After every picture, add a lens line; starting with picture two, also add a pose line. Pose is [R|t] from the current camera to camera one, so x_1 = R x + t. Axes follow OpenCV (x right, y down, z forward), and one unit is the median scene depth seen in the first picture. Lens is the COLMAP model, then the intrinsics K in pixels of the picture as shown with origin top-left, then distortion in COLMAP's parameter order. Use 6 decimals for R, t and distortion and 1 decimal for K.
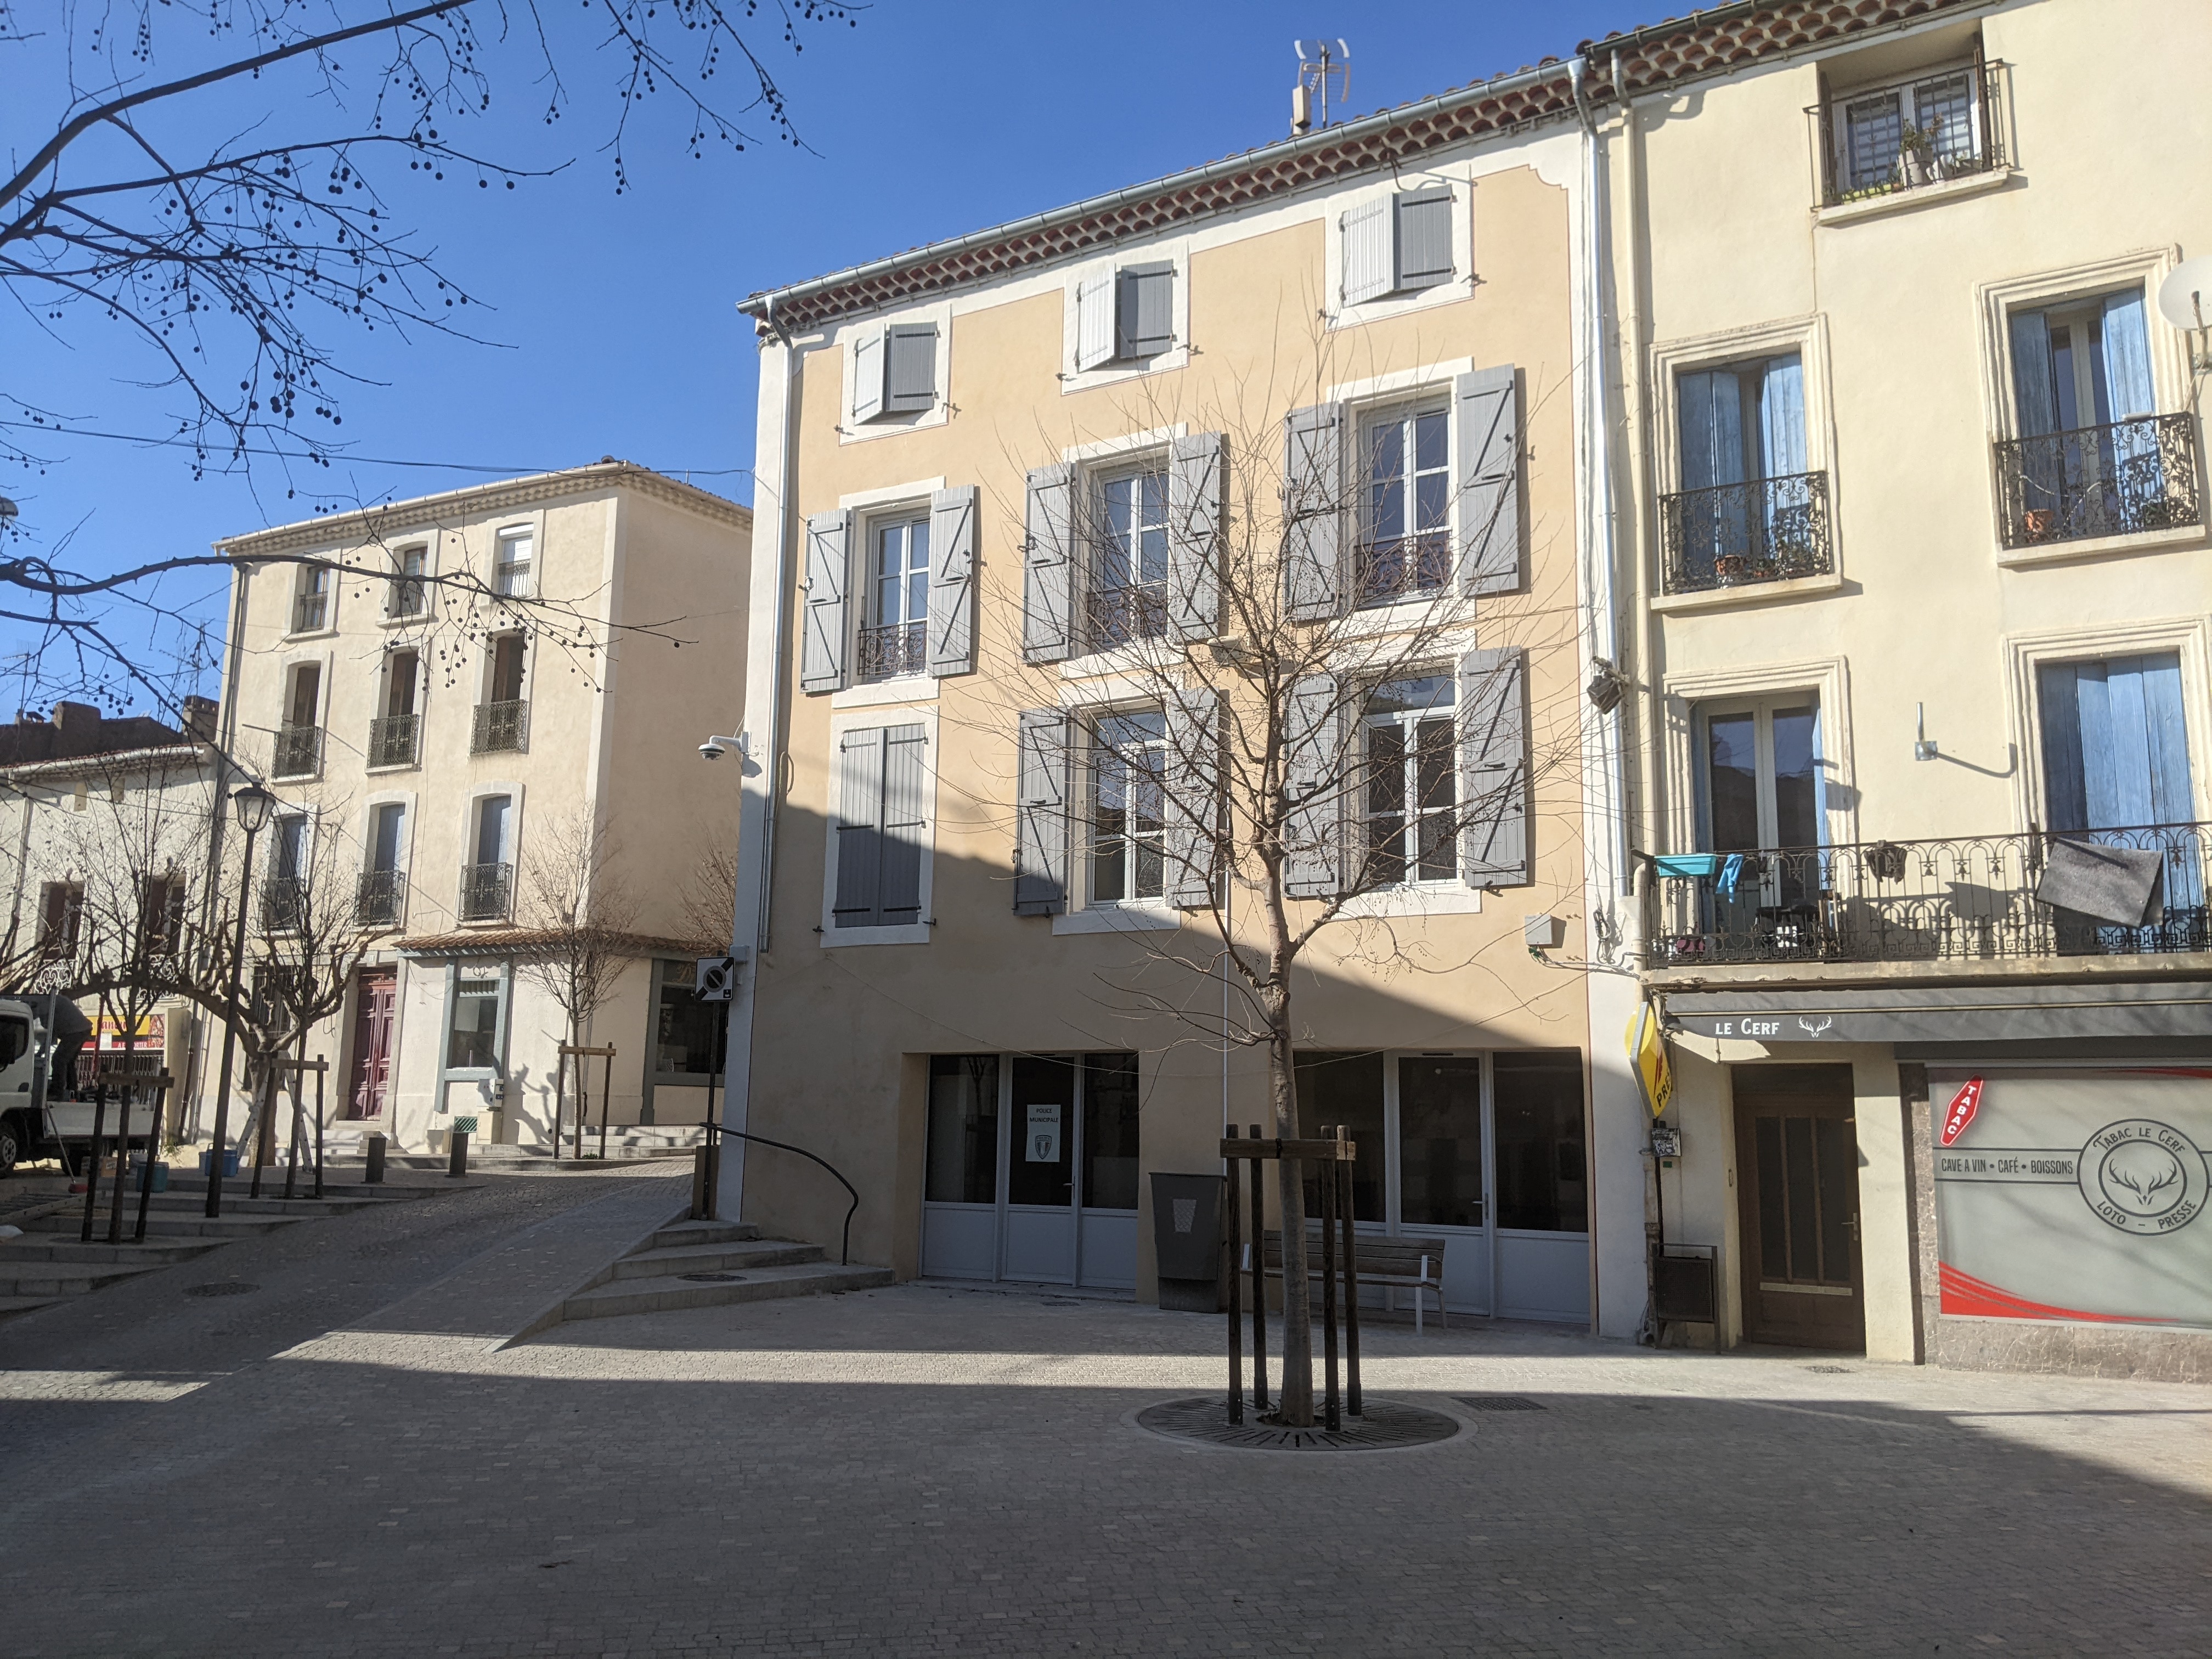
lens RADIAL K [[1724.0, 0, 1106.9], [0, 1724.0, 840.9], [0, 0, 1]] dist [0.033952, -0.004778]
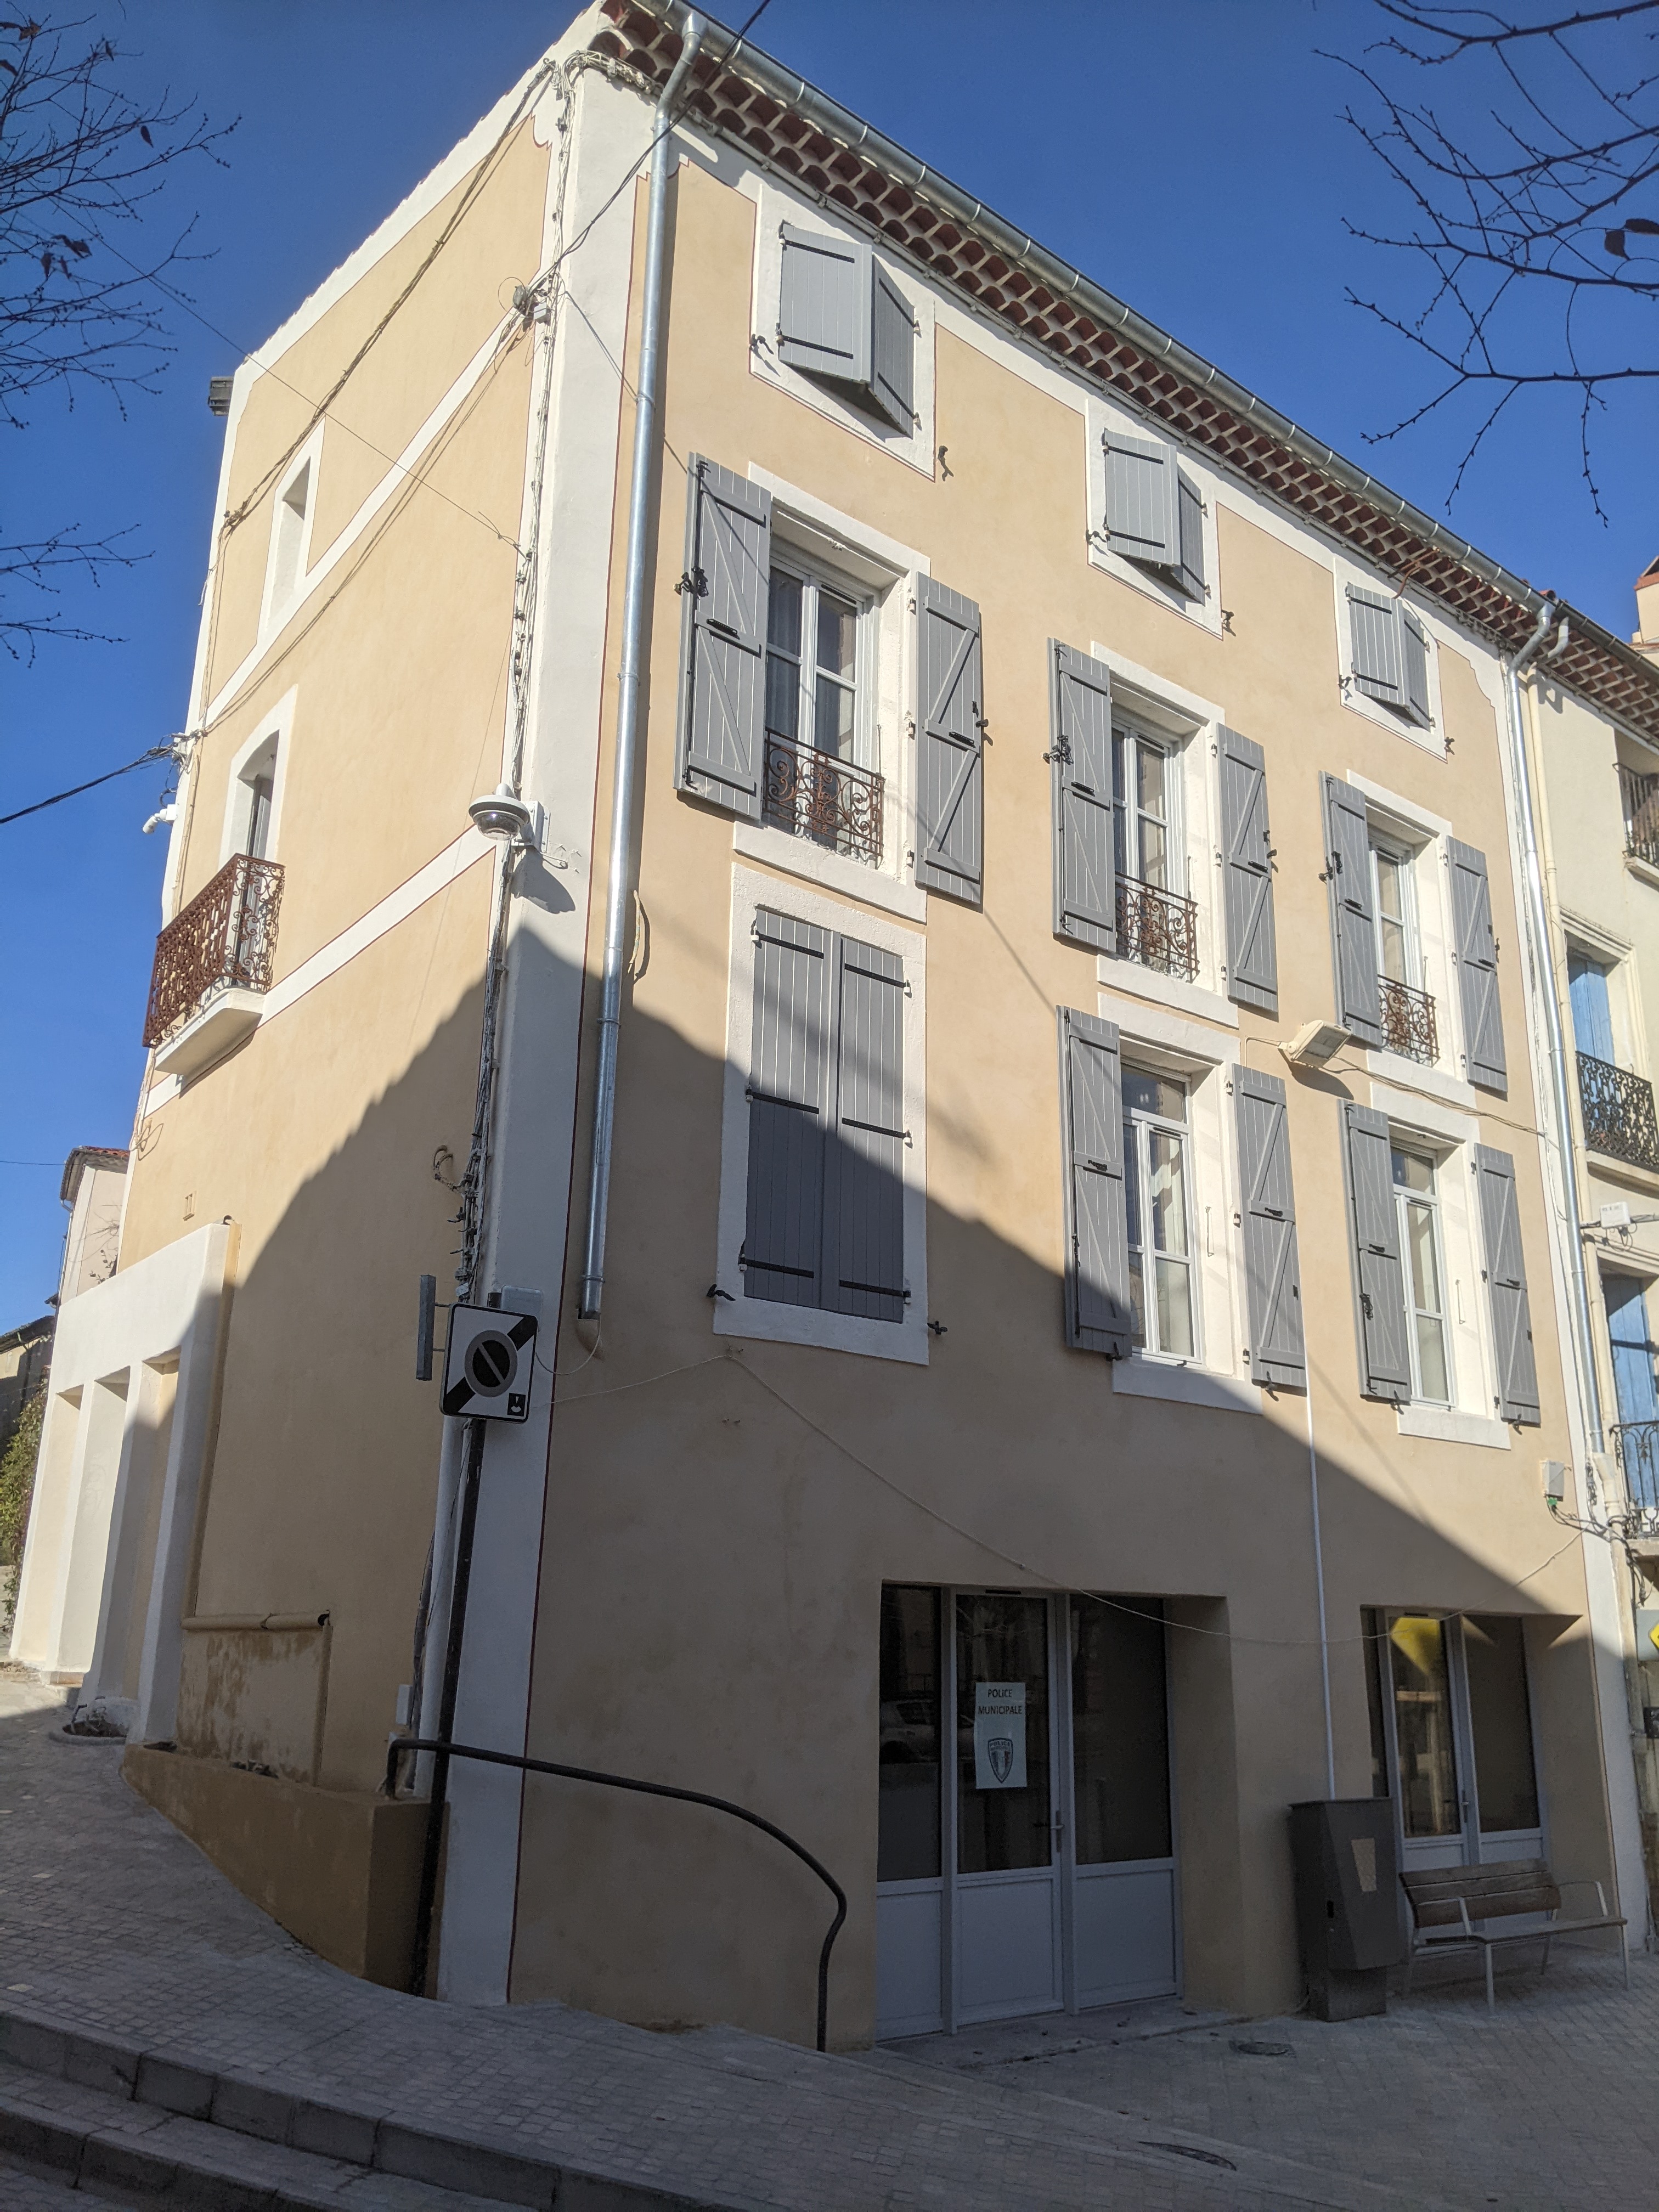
lens RADIAL K [[1724.0, 0, 828.4], [0, 1724.0, 1107.1], [0, 0, 1]] dist [0.033952, -0.004778]
pose [[0.371191, 0.265830, 0.889692, -0.601279], [-0.173098, 0.961159, -0.214965, 0.101172], [-0.912280, -0.074211, 0.402788, 0.817032]]
